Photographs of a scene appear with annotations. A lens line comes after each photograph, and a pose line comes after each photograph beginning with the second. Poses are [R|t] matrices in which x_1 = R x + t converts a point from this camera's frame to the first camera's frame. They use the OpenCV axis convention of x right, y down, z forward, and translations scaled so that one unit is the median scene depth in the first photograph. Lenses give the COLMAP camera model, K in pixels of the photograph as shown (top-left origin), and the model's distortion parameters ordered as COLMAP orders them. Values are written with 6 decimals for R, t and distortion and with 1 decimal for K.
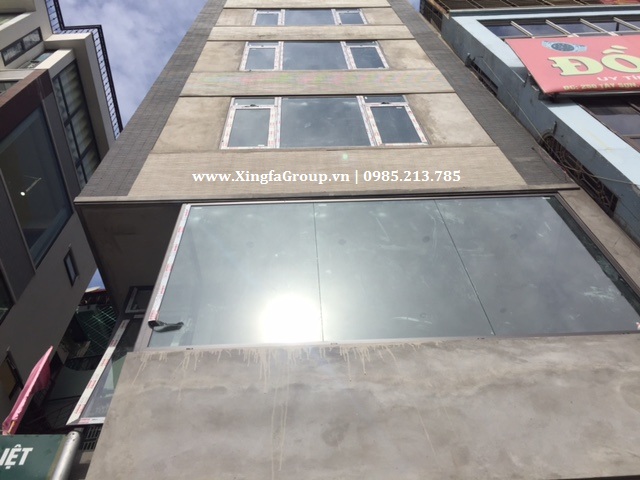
lens RADIAL K [[545.8, 0, 320.0], [0, 545.8, 240.0], [0, 0, 1]] dist [0.080773, -0.121021]
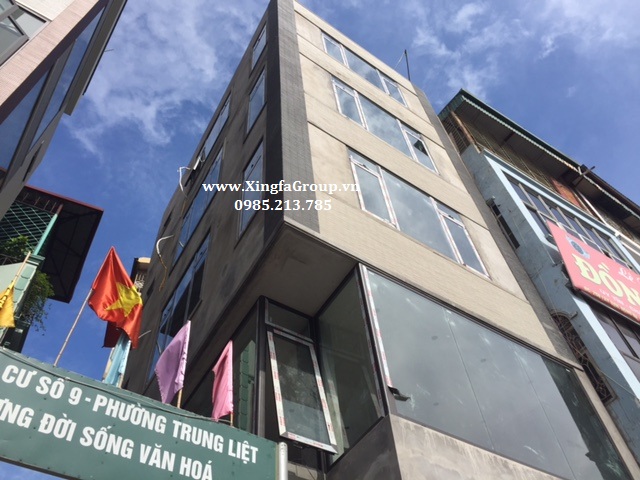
lens RADIAL K [[545.8, 0, 320.0], [0, 545.8, 240.0], [0, 0, 1]] dist [0.080773, -0.121021]
pose [[0.824956, 0.444807, 0.348704, -0.977430], [-0.454462, 0.888834, -0.058643, -0.003581], [-0.336025, -0.110095, 0.935396, -0.074169]]
